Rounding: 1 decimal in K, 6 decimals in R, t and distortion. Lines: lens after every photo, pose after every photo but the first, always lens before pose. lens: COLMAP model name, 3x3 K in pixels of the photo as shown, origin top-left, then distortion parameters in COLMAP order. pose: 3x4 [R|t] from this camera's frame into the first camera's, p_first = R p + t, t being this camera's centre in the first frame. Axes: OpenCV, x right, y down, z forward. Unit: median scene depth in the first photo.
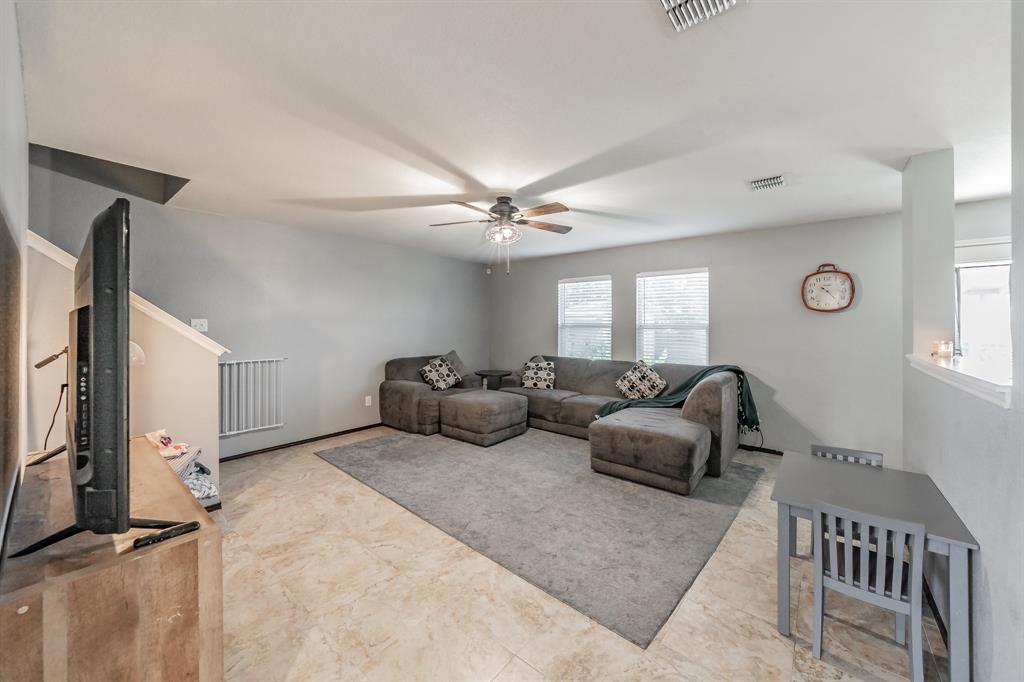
lens RADIAL K [[385.7, 0, 509.1], [0, 385.7, 324.8], [0, 0, 1]] dist [0.000719, -0.000010]
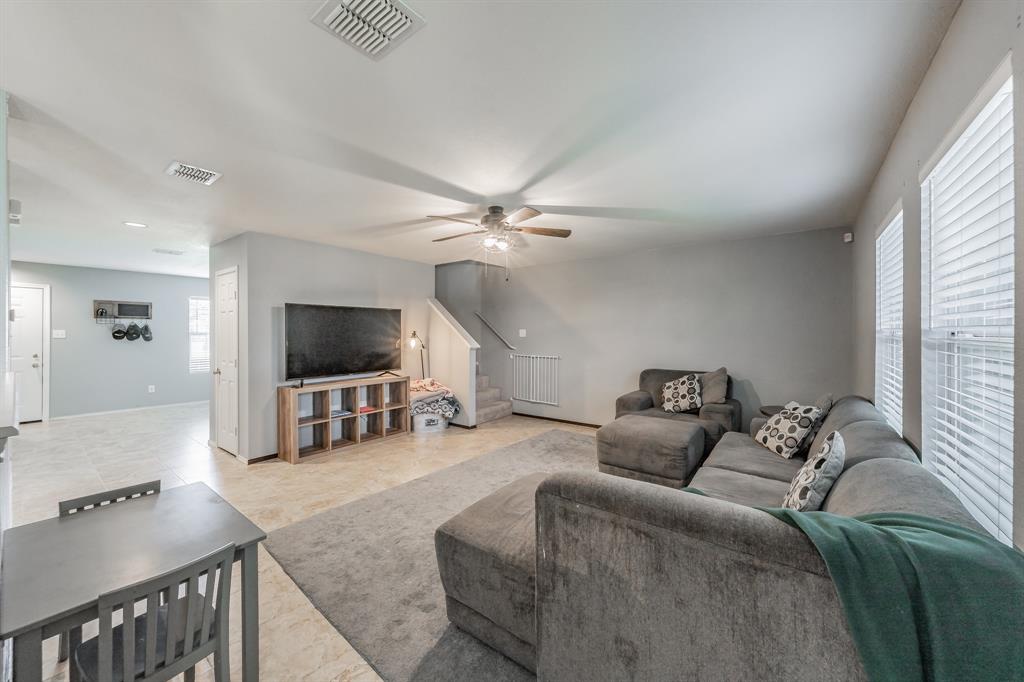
lens RADIAL K [[380.4, 0, 513.7], [0, 380.4, 335.5], [0, 0, 1]] dist [0.000065, -0.000074]
pose [[0.033504, 0.006726, -0.999416, 0.986660], [0.000526, 0.999977, 0.006747, 0.001716], [0.999438, -0.000751, 0.033500, 1.017810]]
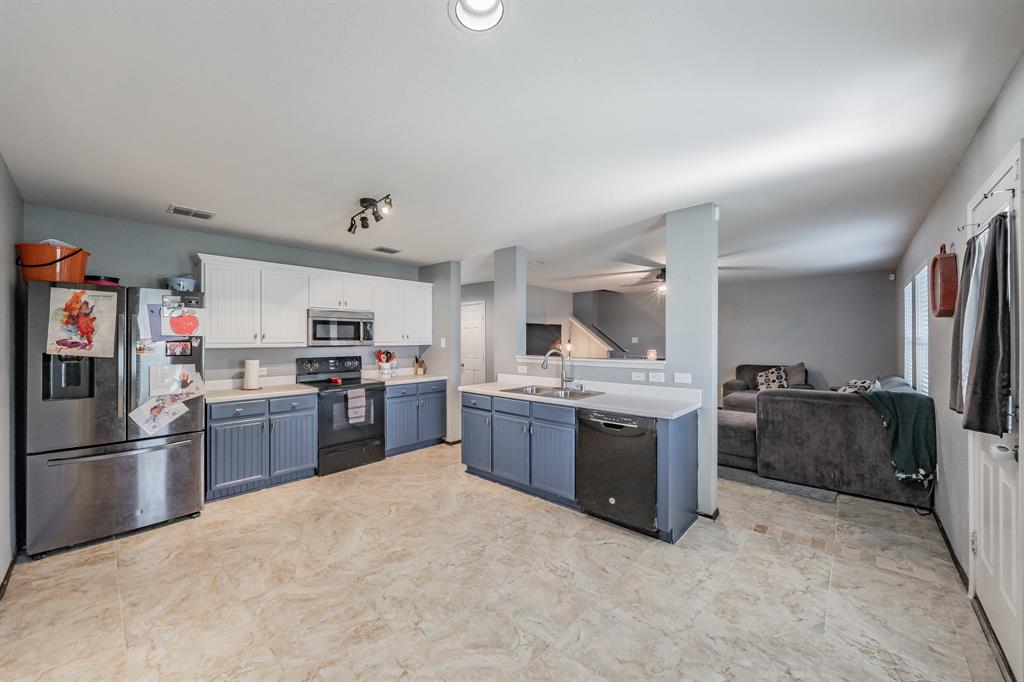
lens RADIAL K [[381.7, 0, 486.3], [0, 381.7, 340.6], [0, 0, 1]] dist [-0.001010, -0.000057]
pose [[-0.088719, -0.000612, -0.996057, 1.808464], [0.003086, 0.999995, -0.000890, 0.003276], [0.996052, -0.003153, -0.088716, 0.339149]]
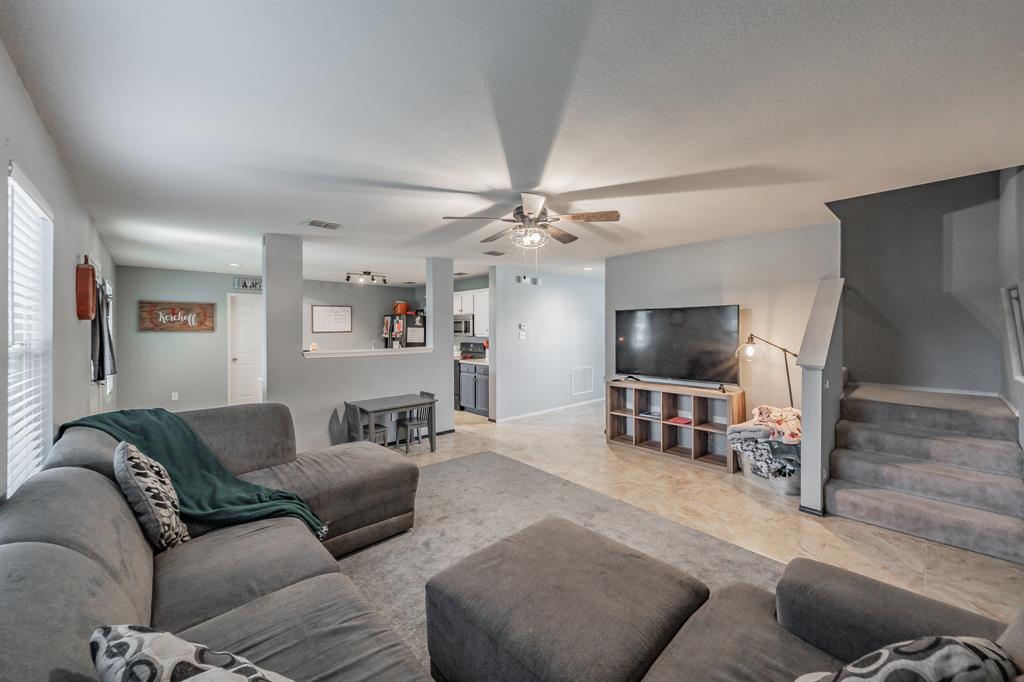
lens RADIAL K [[387.7, 0, 507.3], [0, 387.7, 329.4], [0, 0, 1]] dist [0.001170, 0.000110]
pose [[-0.989279, -0.000789, 0.146033, -0.094694], [-0.000888, 0.999999, -0.000609, -0.019017], [-0.146033, -0.000732, -0.989279, 1.912112]]
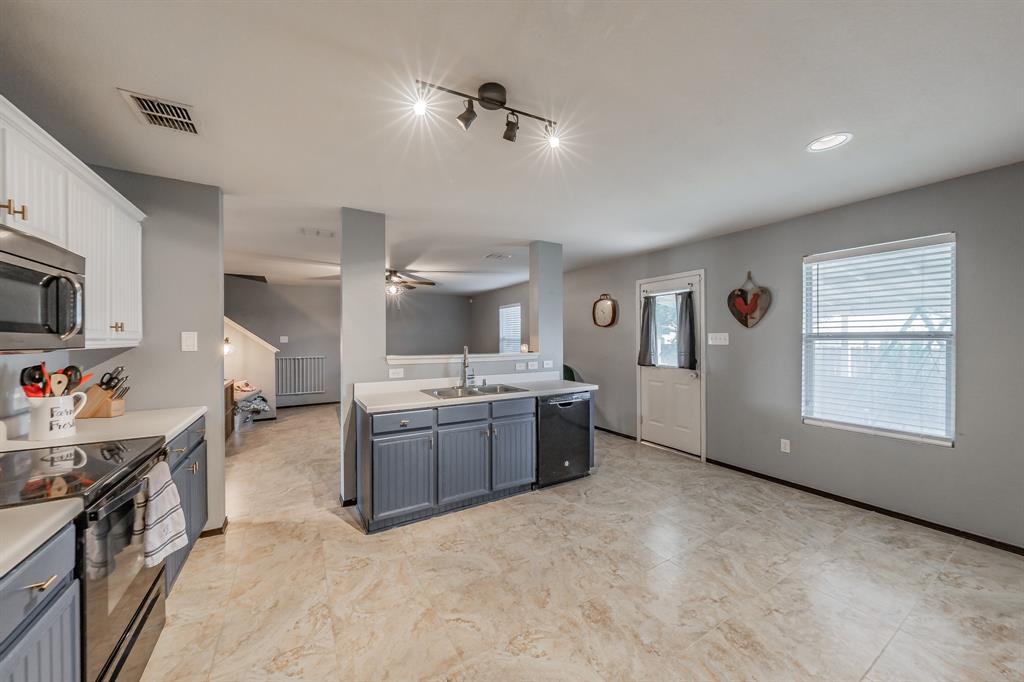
lens RADIAL K [[365.7, 0, 512.0], [0, 365.7, 341.0], [0, 0, 1]] dist [-0.001700, -0.000168]
pose [[0.940569, -0.005324, -0.339560, 1.137874], [0.007383, 0.999961, 0.004772, 0.010849], [0.339521, -0.006996, 0.940572, -0.473943]]
